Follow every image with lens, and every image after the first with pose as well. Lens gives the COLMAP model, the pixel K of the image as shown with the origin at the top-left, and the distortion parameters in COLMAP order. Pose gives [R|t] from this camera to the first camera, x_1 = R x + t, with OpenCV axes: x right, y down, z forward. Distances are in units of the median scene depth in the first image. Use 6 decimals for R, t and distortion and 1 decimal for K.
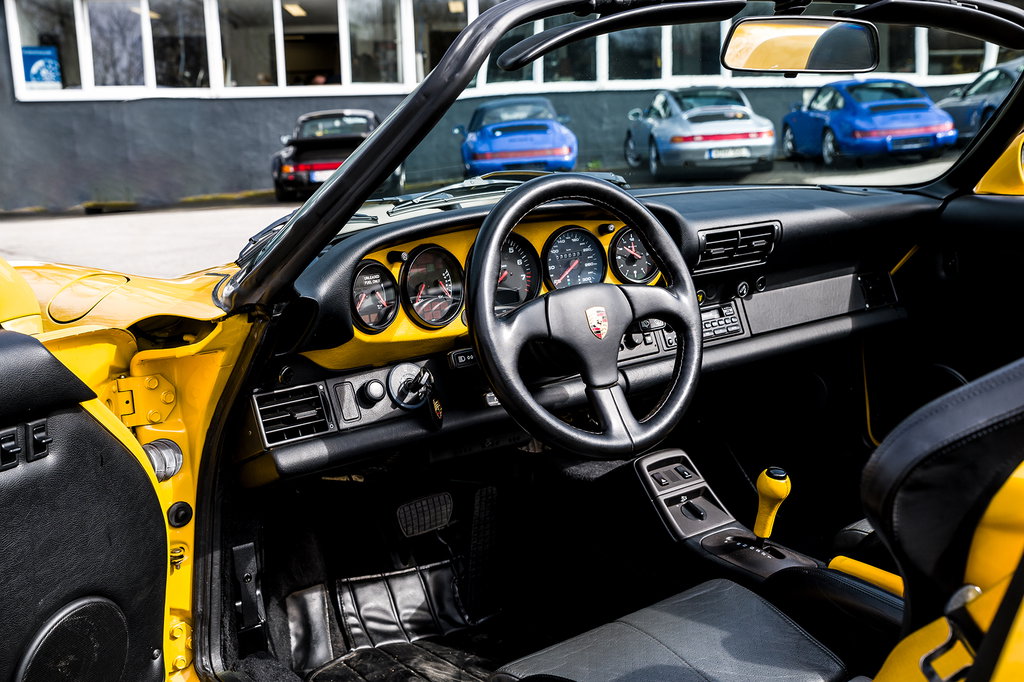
lens RADIAL K [[1226.3, 0, 512.0], [0, 1226.3, 341.0], [0, 0, 1]] dist [-0.016899, 0.233518]
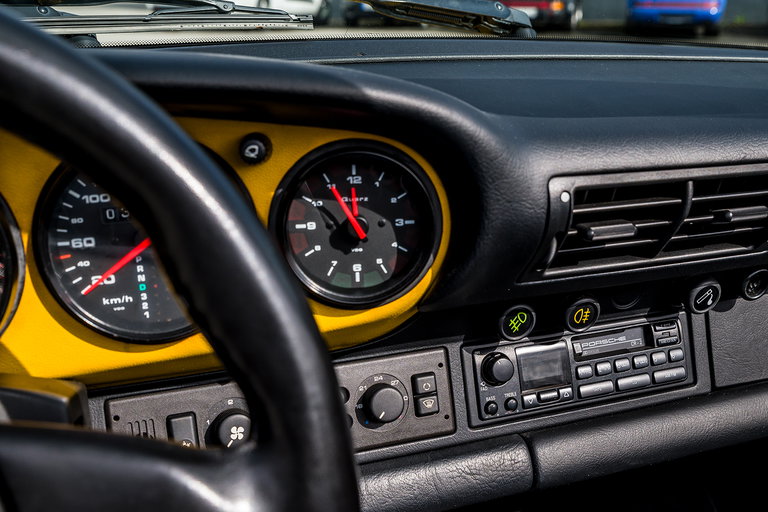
lens RADIAL K [[842.7, 0, 419.5], [0, 842.7, 274.3], [0, 0, 1]] dist [-0.032037, 0.005060]
pose [[0.953373, 0.161592, -0.254889, 0.203153], [-0.115326, 0.975547, 0.187107, -0.115056], [0.278891, -0.148987, 0.948695, 0.841748]]
